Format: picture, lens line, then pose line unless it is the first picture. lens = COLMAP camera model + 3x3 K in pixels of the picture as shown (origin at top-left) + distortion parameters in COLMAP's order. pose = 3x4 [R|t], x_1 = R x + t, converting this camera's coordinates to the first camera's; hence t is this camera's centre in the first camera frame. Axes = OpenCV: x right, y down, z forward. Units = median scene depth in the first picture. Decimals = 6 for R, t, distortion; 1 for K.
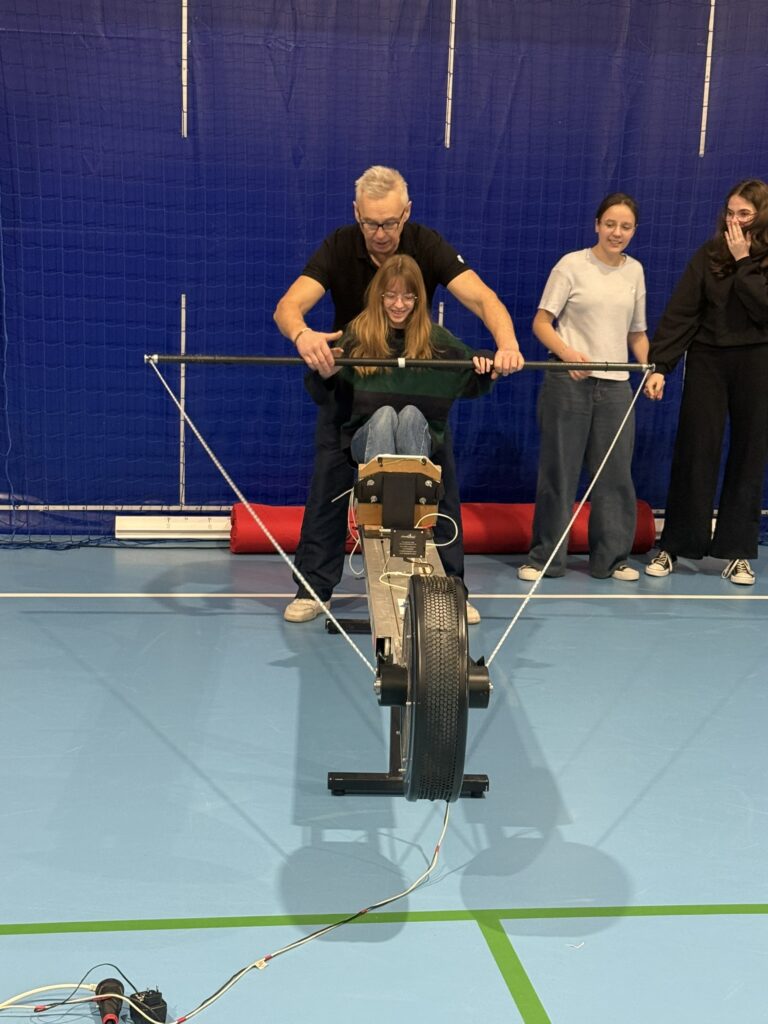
lens RADIAL K [[1572.3, 0, 384.1], [0, 1572.3, 520.8], [0, 0, 1]] dist [0.131842, 0.000000]
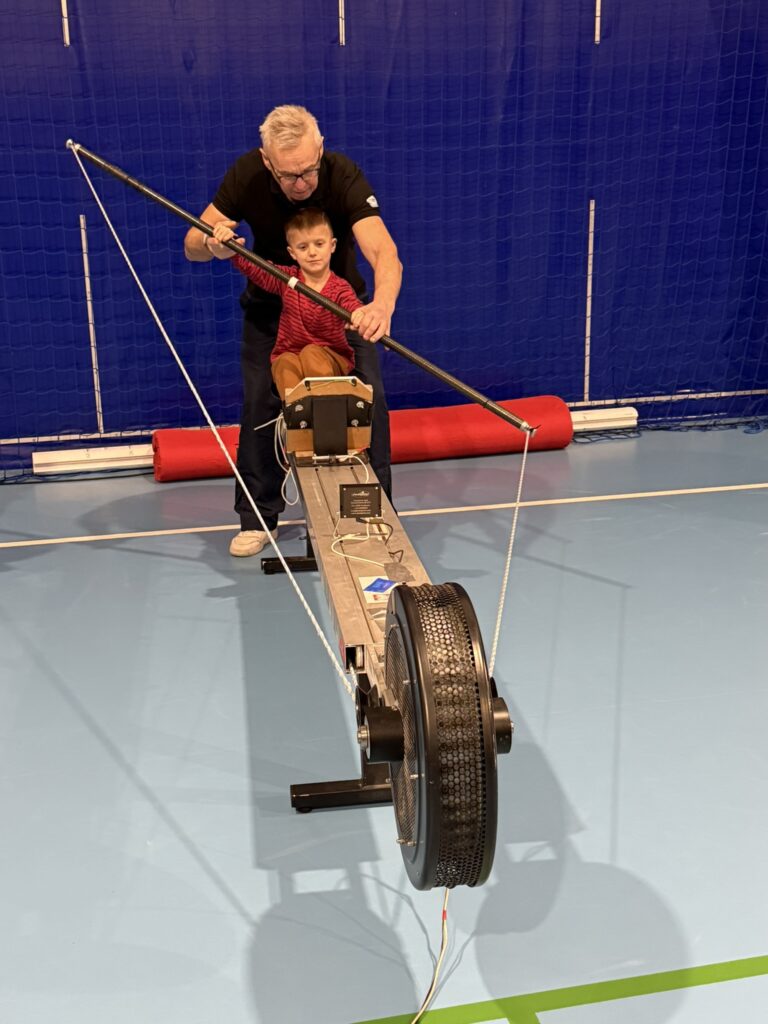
lens RADIAL K [[1289.7, 0, 374.2], [0, 1289.7, 521.0], [0, 0, 1]] dist [0.102749, 0.000000]
pose [[0.995276, -0.072923, 0.064088, -0.014058], [0.066086, 0.992483, 0.103004, -0.028240], [-0.071117, -0.098282, 0.992614, 0.180416]]
